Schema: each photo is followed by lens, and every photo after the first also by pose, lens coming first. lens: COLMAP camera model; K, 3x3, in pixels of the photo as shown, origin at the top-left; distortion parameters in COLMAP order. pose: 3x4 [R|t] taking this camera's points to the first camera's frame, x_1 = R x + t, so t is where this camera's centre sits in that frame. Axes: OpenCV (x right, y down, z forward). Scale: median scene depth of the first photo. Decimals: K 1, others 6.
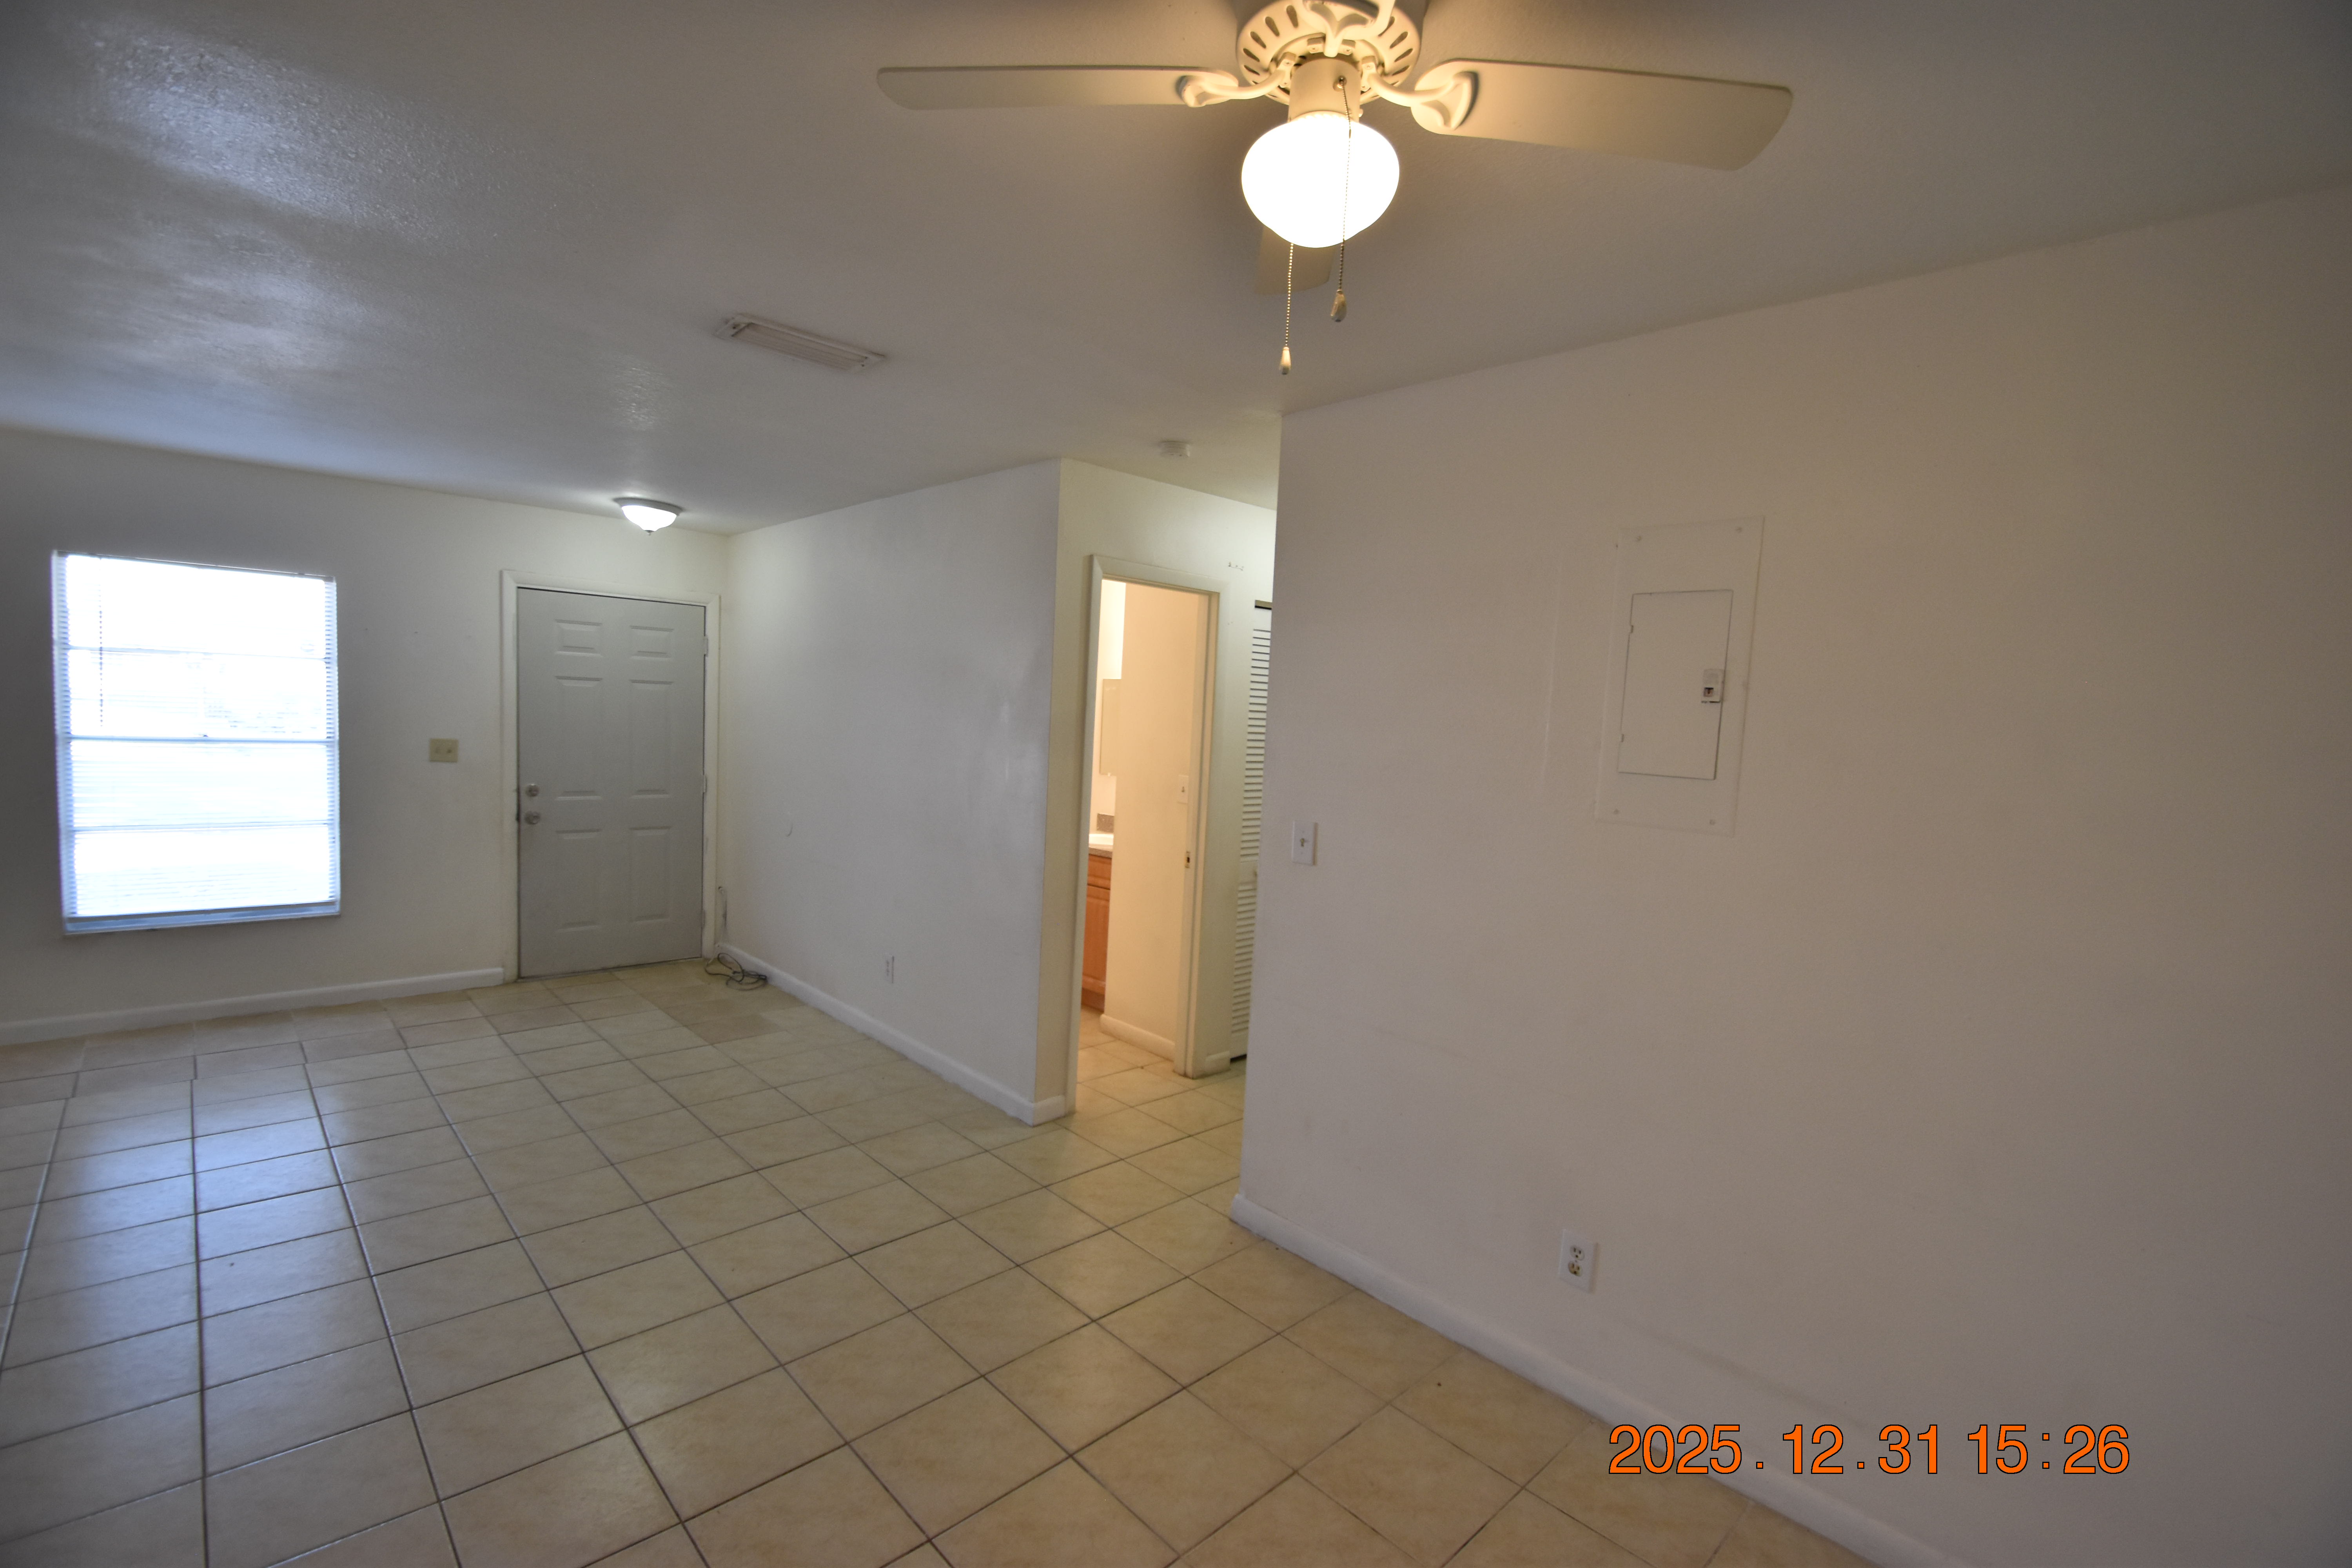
lens RADIAL K [[1033.1, 0, 1178.1], [0, 1033.1, 798.9], [0, 0, 1]] dist [0.008839, -0.010635]
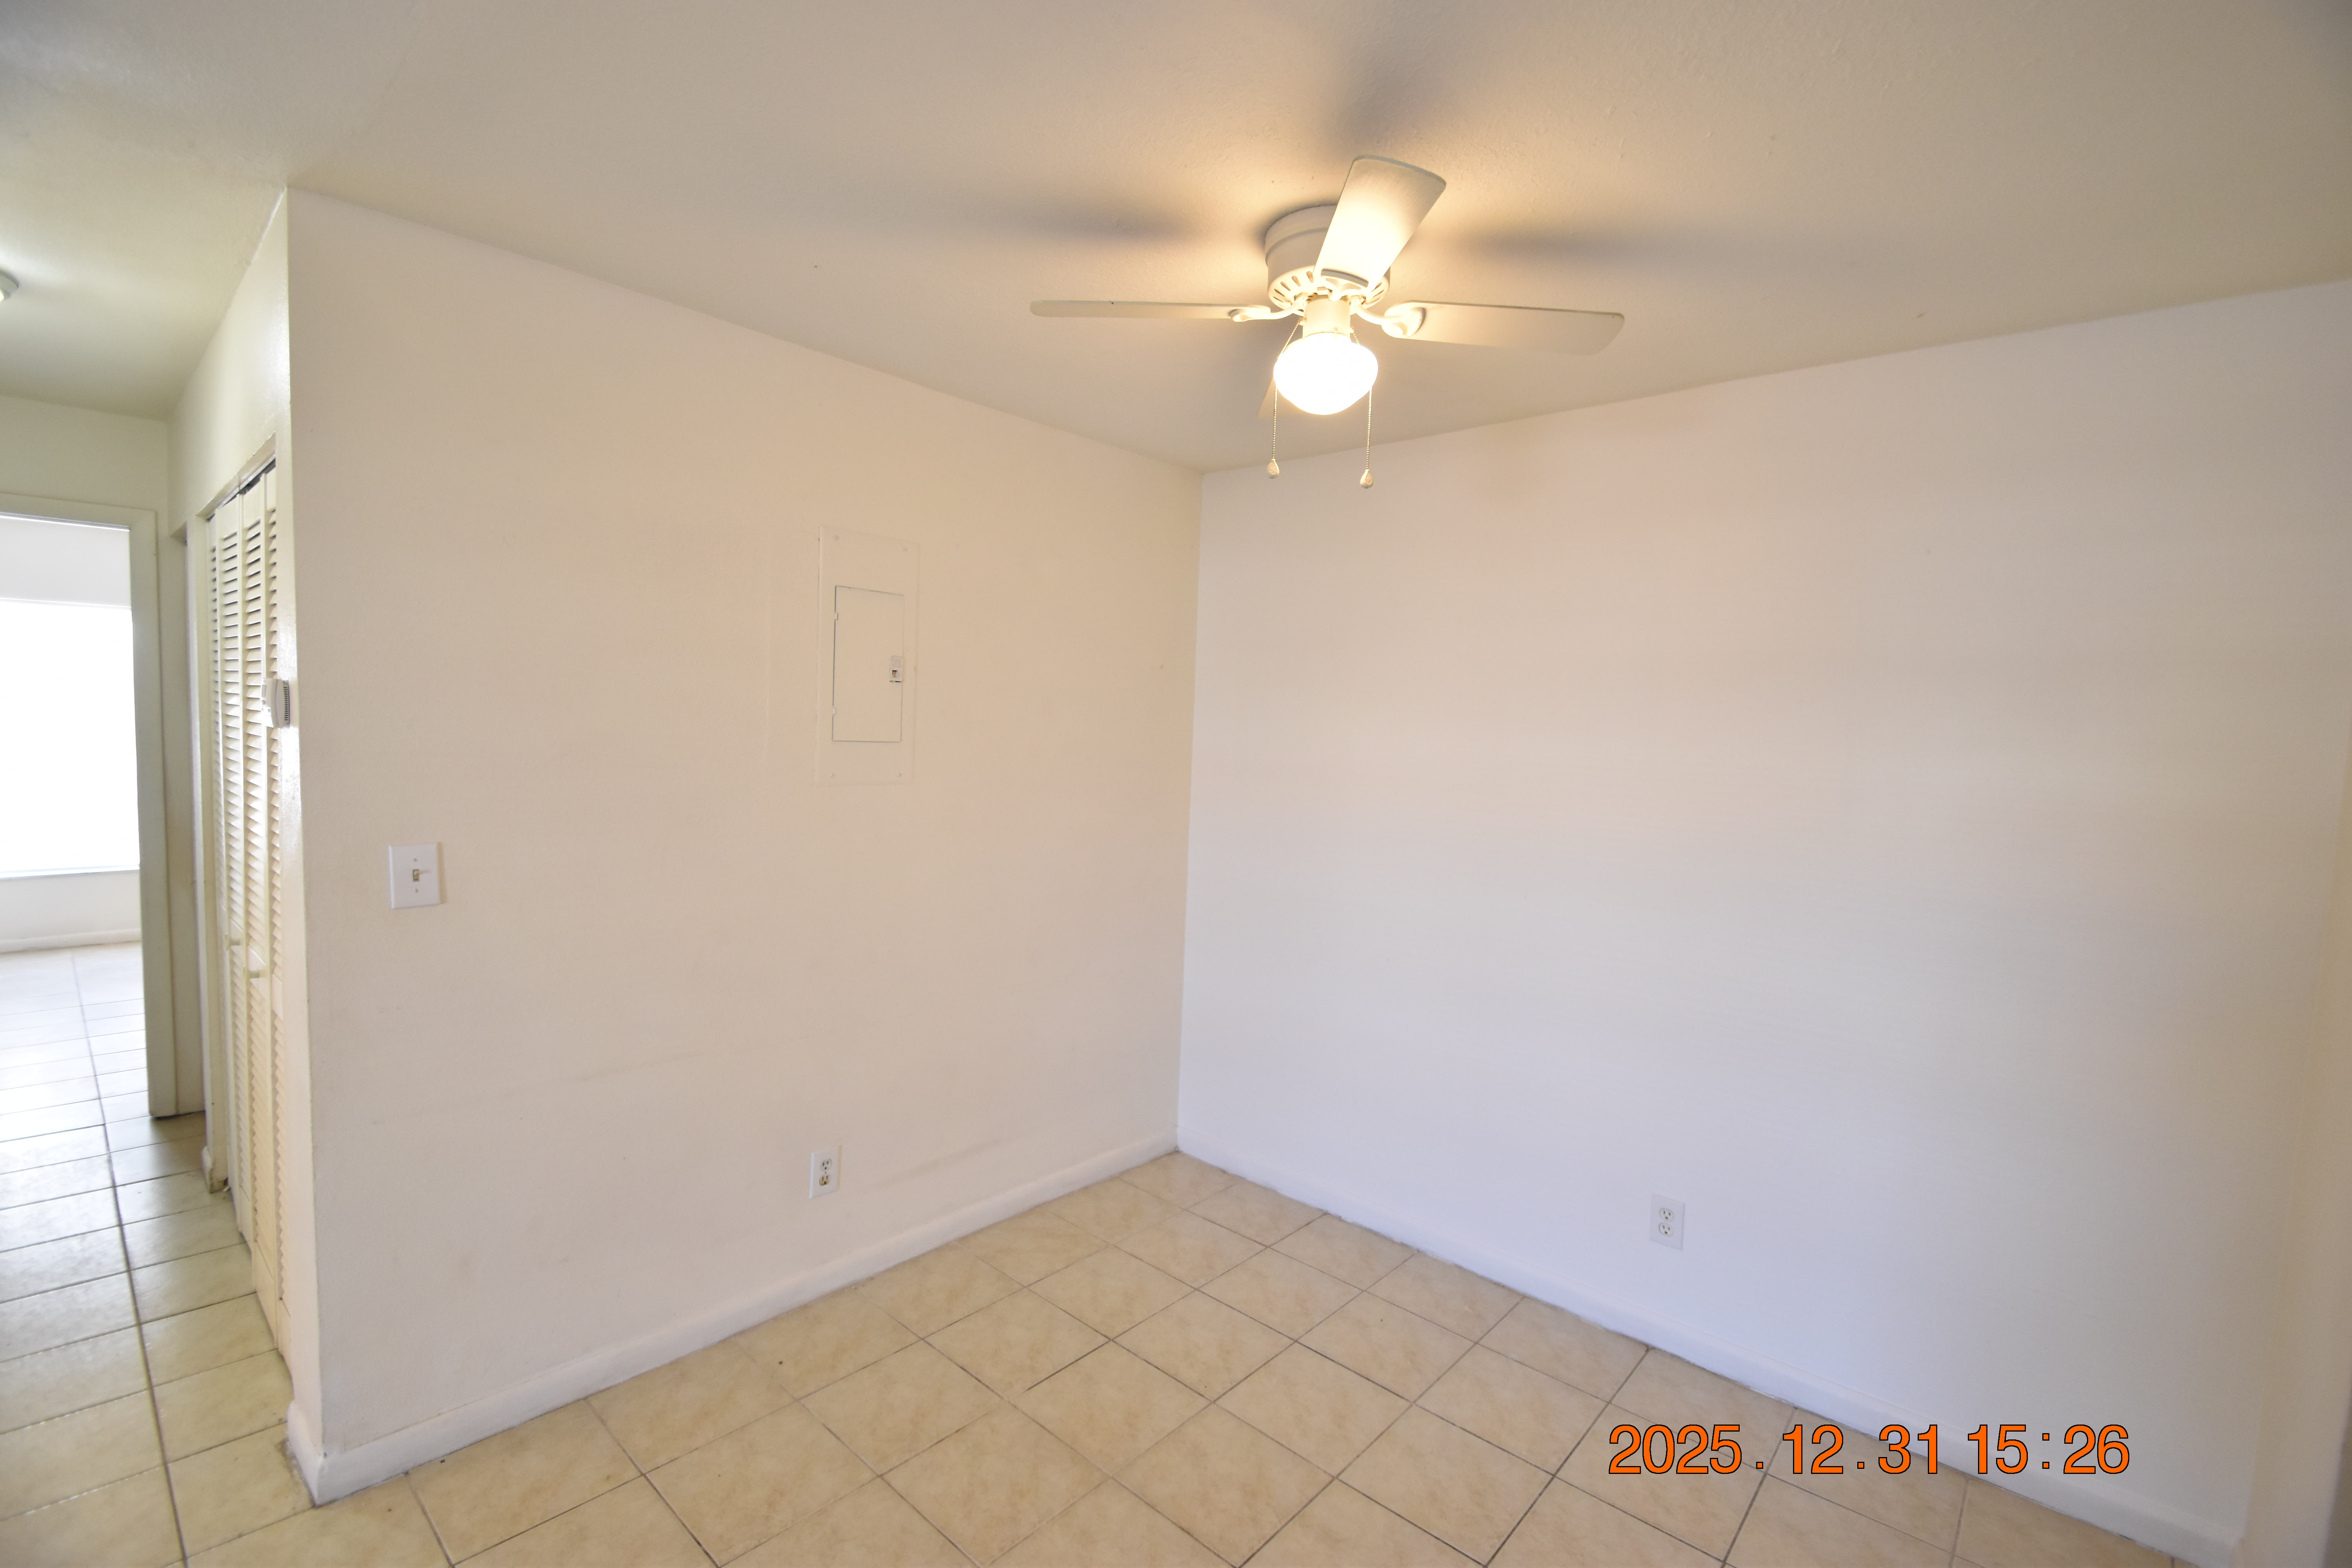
lens RADIAL K [[1033.1, 0, 1165.7], [0, 1033.1, 789.8], [0, 0, 1]] dist [0.008839, -0.010635]
pose [[-0.070039, -0.123972, 0.989811, -0.337930], [0.042445, 0.990979, 0.127122, -0.046537], [-0.996641, 0.050916, -0.064145, 0.321621]]
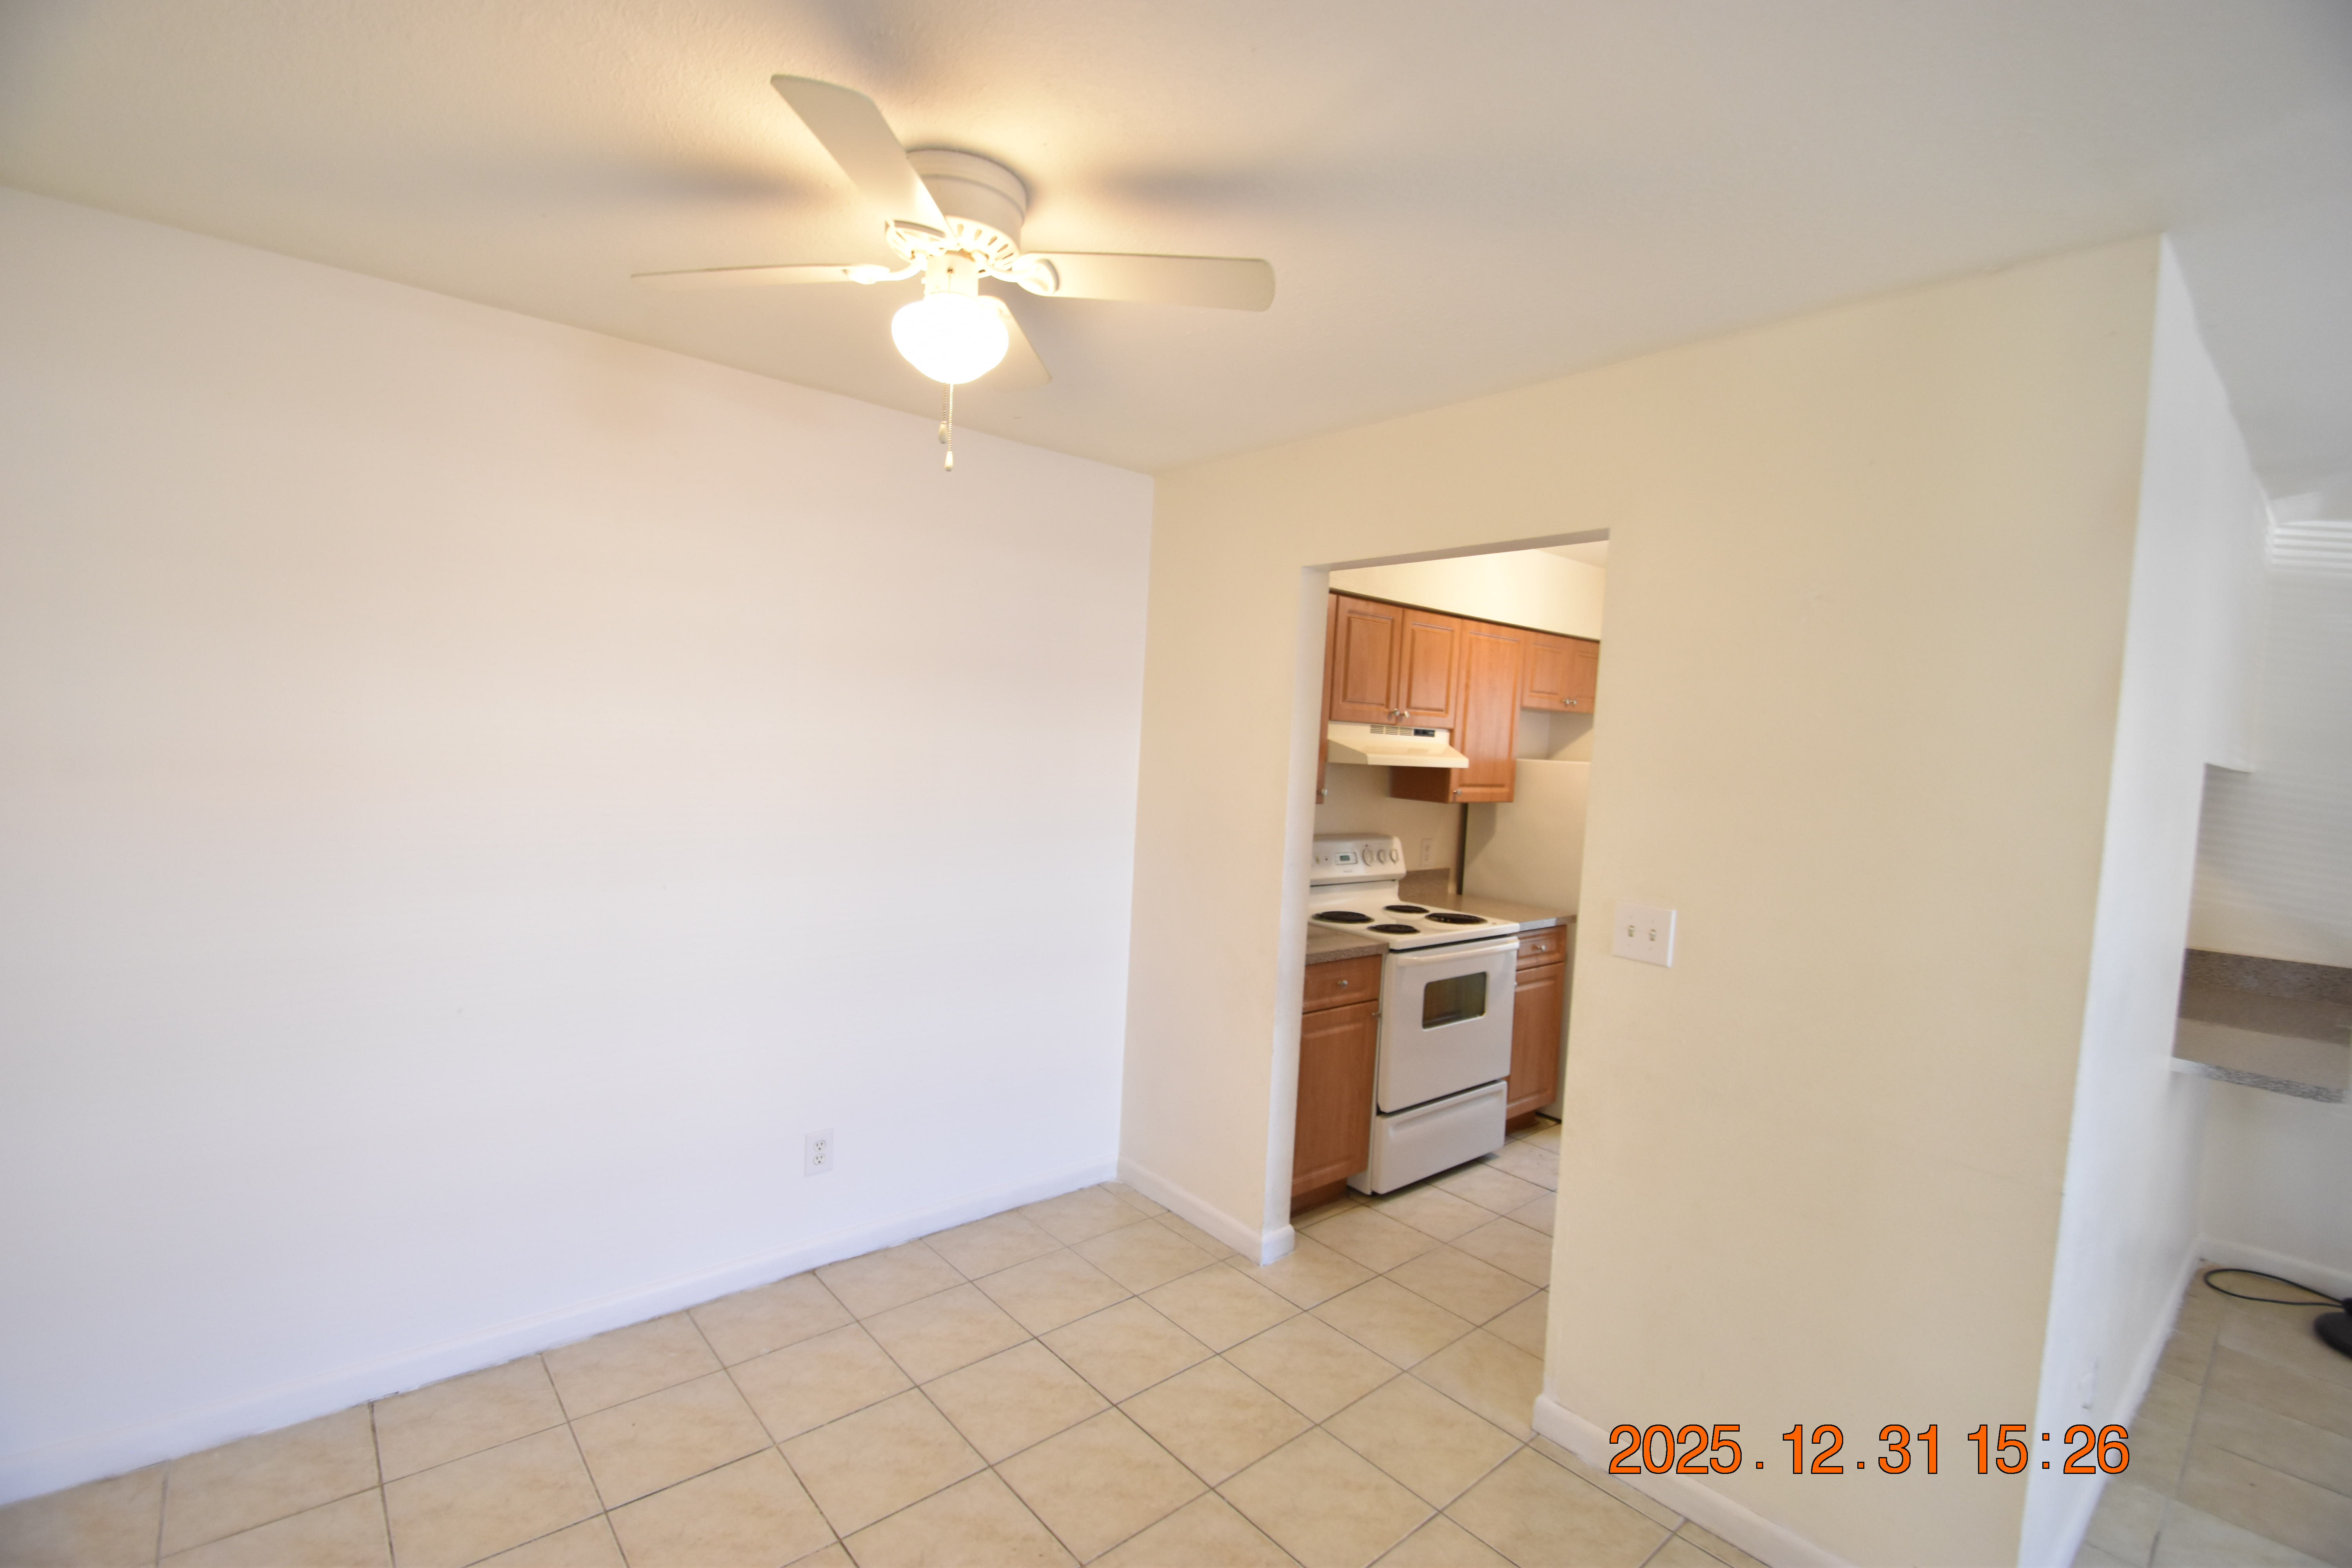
lens RADIAL K [[1033.1, 0, 1173.2], [0, 1033.1, 782.2], [0, 0, 1]] dist [0.008839, -0.010635]
pose [[-0.993373, -0.107031, 0.041893, -0.061708], [-0.100708, 0.986179, 0.131566, -0.052762], [-0.055396, 0.126476, -0.990422, 0.584356]]
